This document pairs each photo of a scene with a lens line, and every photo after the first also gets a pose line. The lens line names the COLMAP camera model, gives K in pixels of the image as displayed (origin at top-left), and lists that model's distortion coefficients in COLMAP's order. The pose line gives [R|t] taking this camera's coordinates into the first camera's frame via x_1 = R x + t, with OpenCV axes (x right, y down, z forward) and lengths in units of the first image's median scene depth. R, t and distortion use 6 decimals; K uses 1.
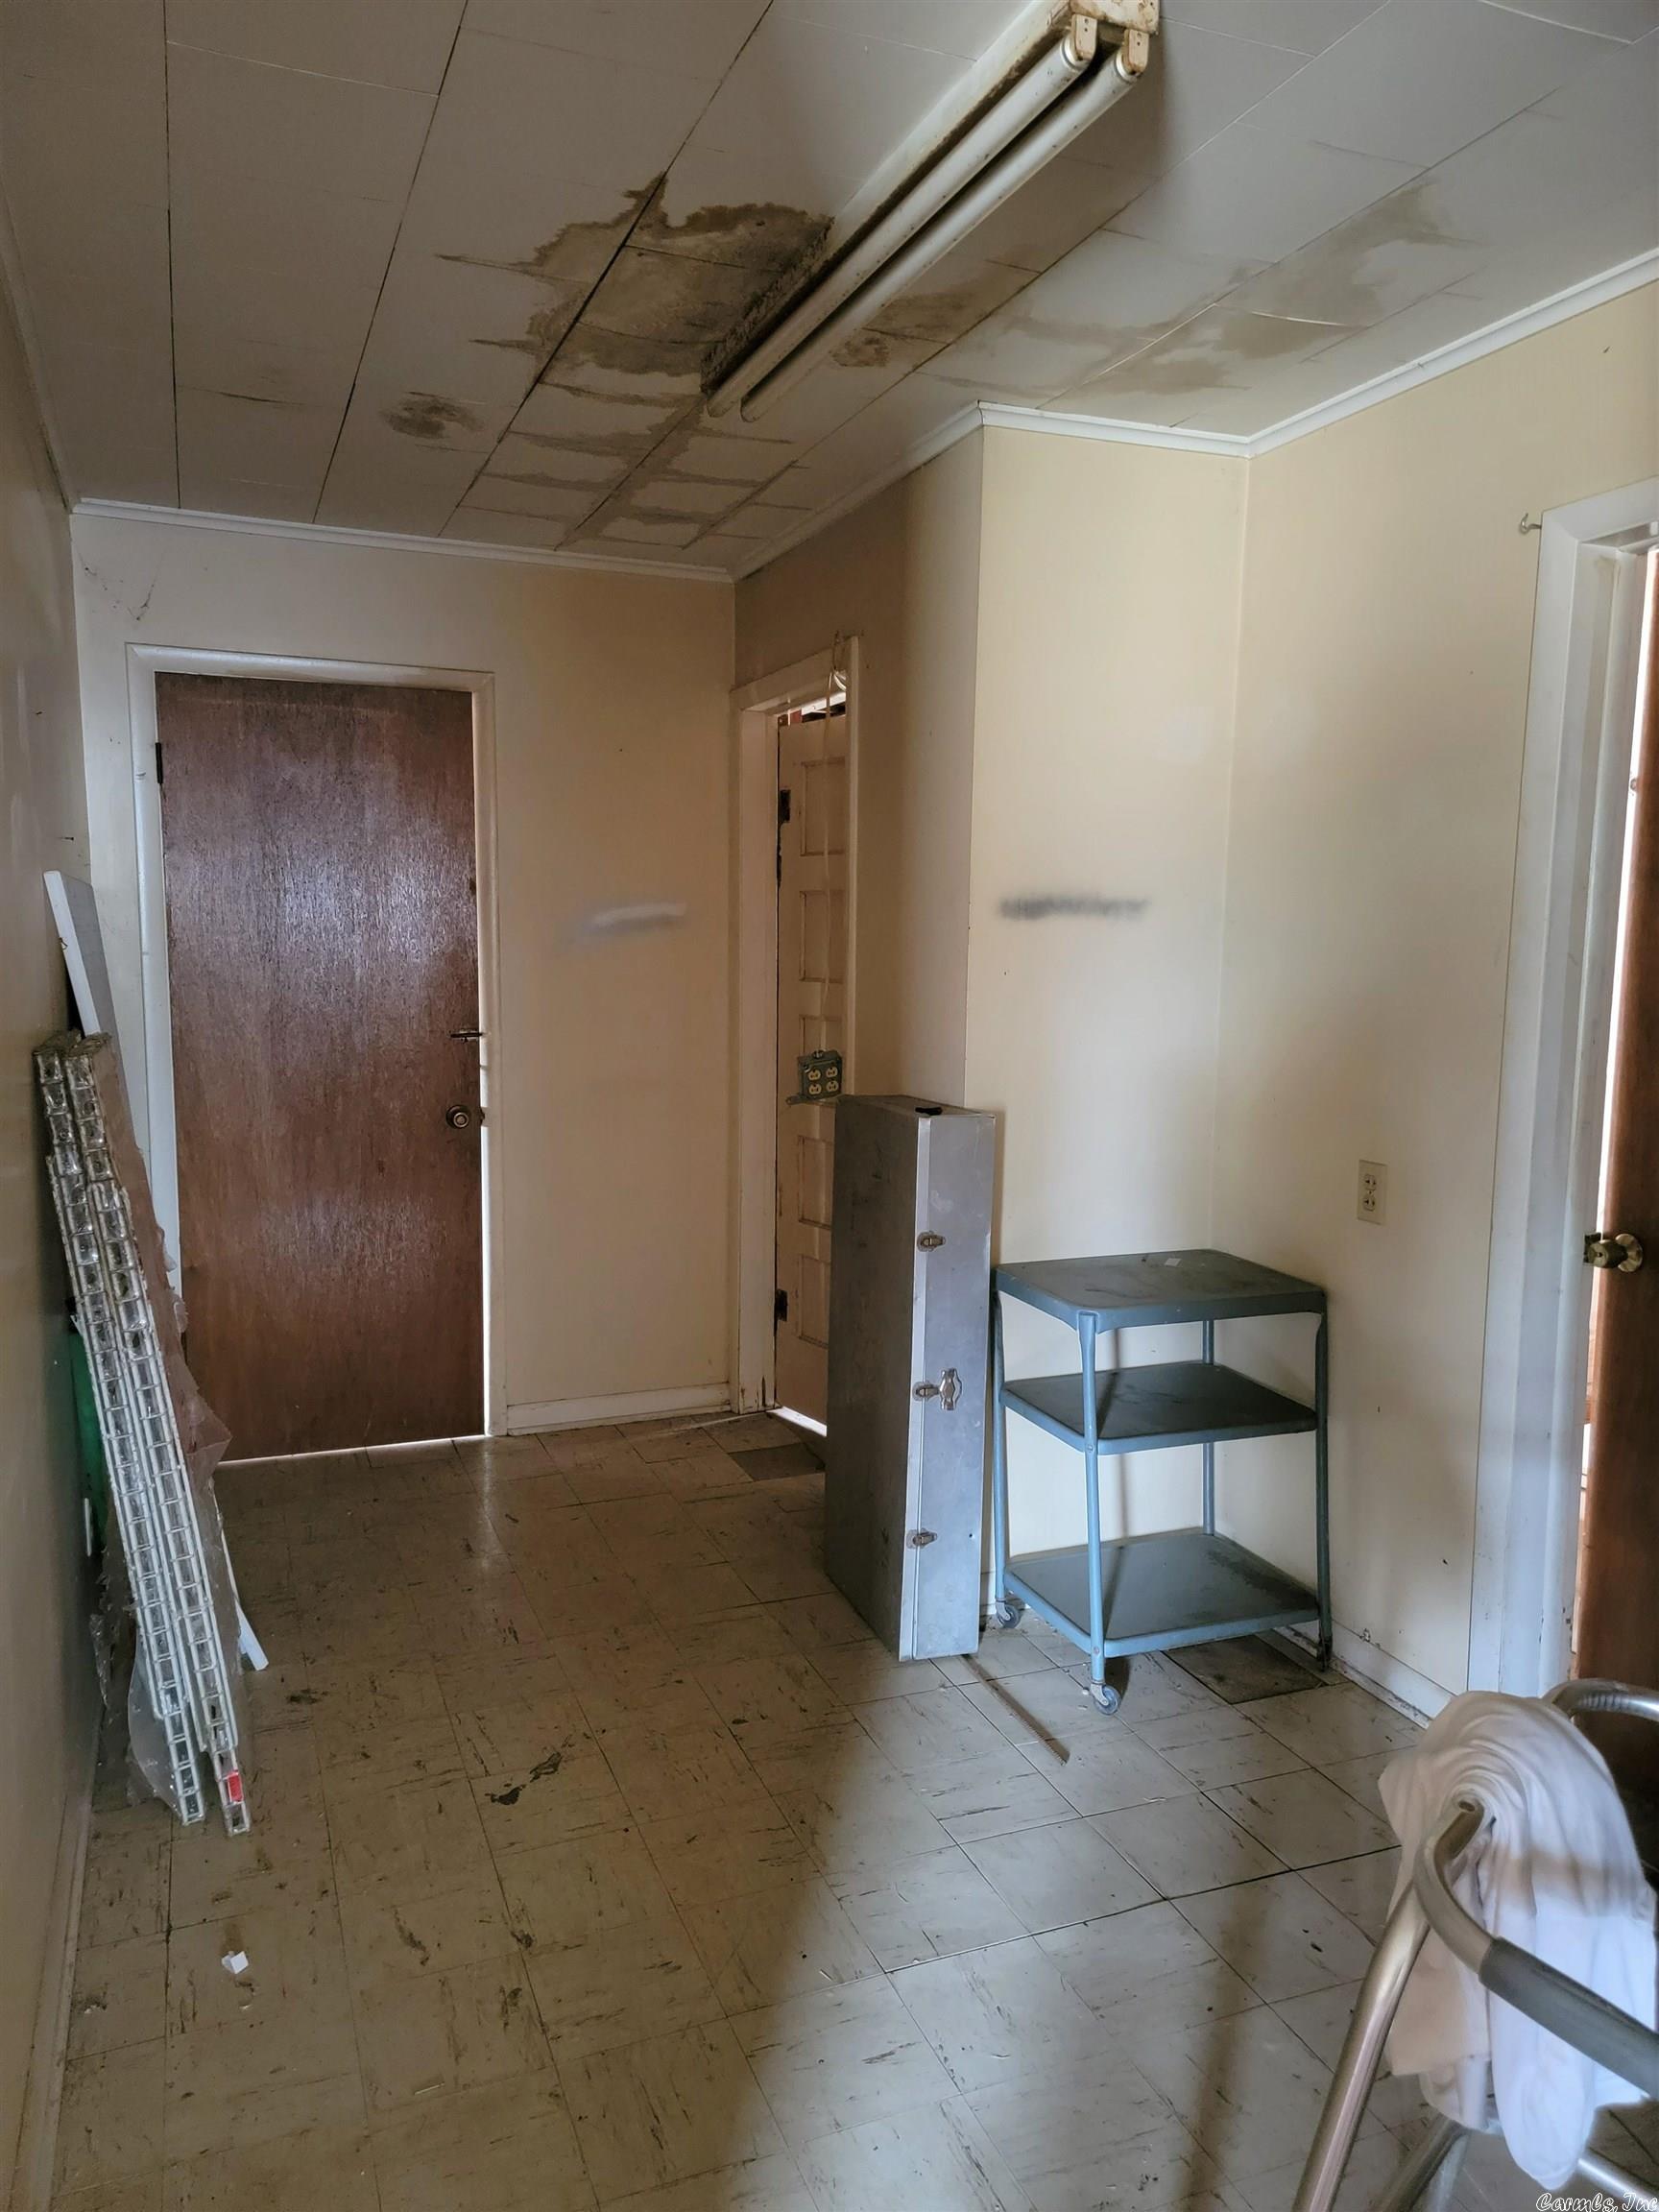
lens RADIAL K [[1532.8, 0, 827.4], [0, 1532.8, 1106.4], [0, 0, 1]] dist [0.052206, -0.000036]
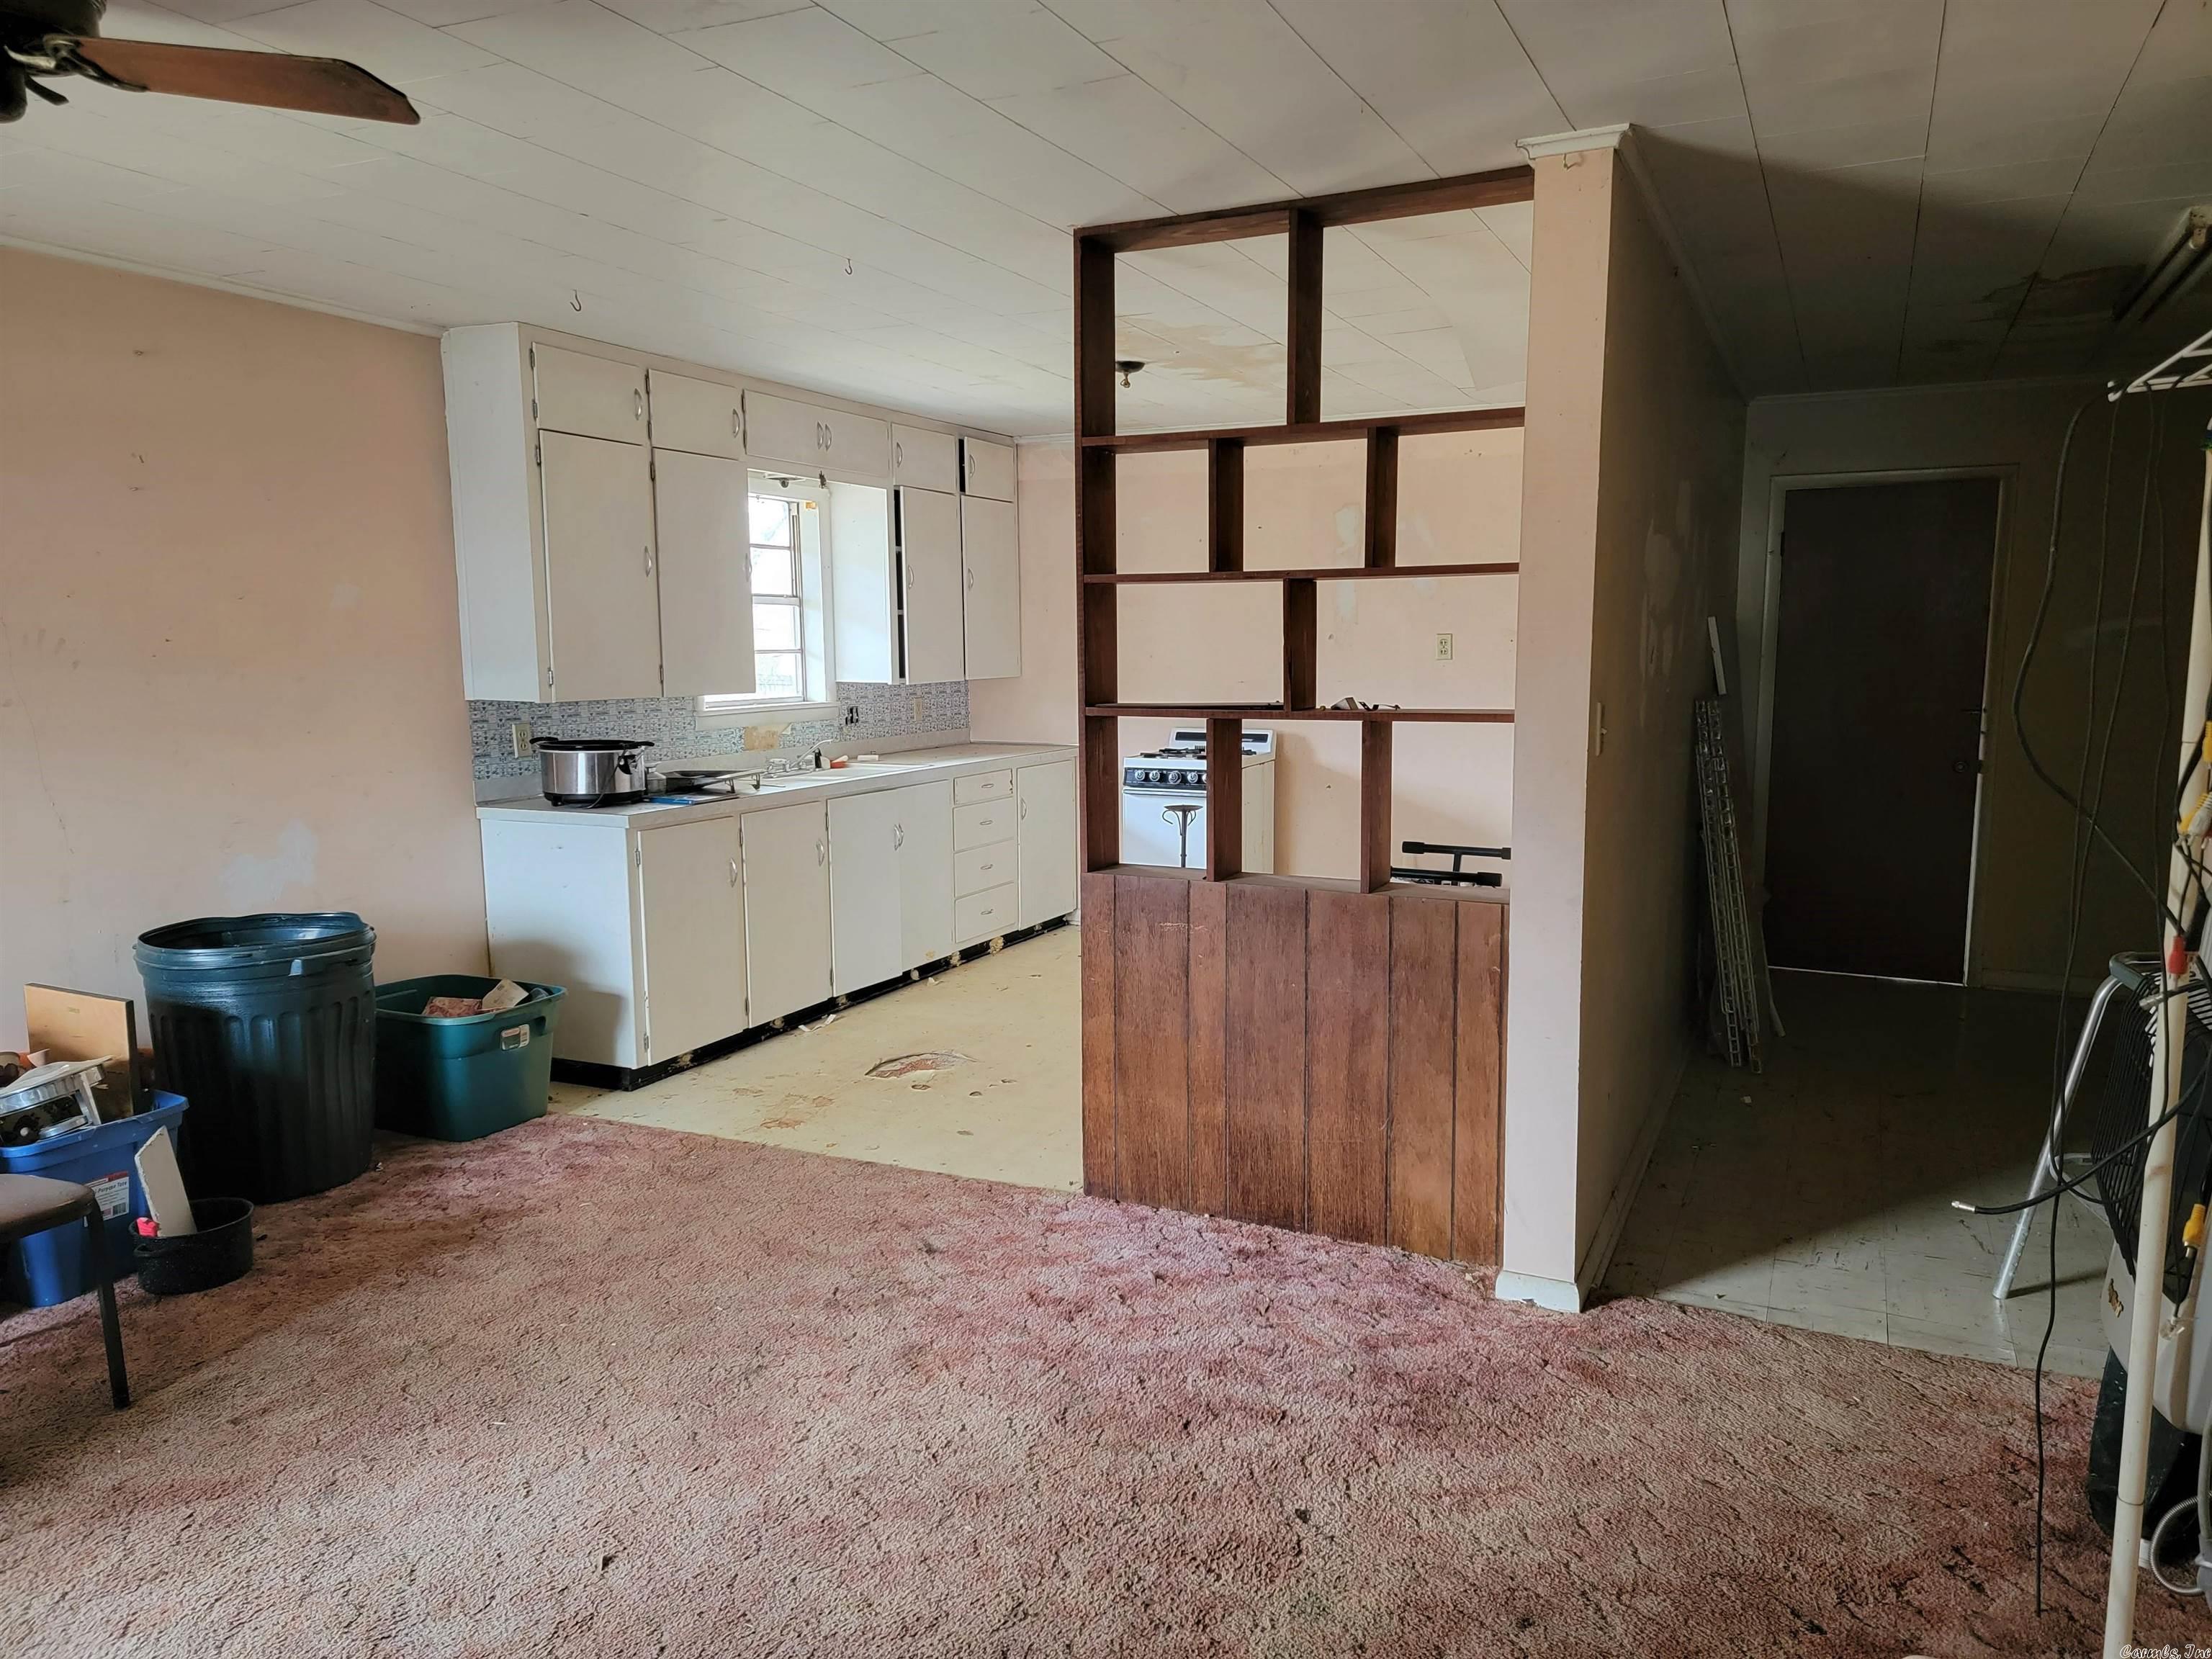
lens RADIAL K [[1532.8, 0, 1105.1], [0, 1532.8, 833.8], [0, 0, 1]] dist [0.052206, -0.000036]
pose [[0.668691, 0.082113, -0.738993, 0.504747], [-0.075150, 0.996258, 0.042699, 0.110390], [0.739733, 0.026983, 0.672359, -0.970594]]
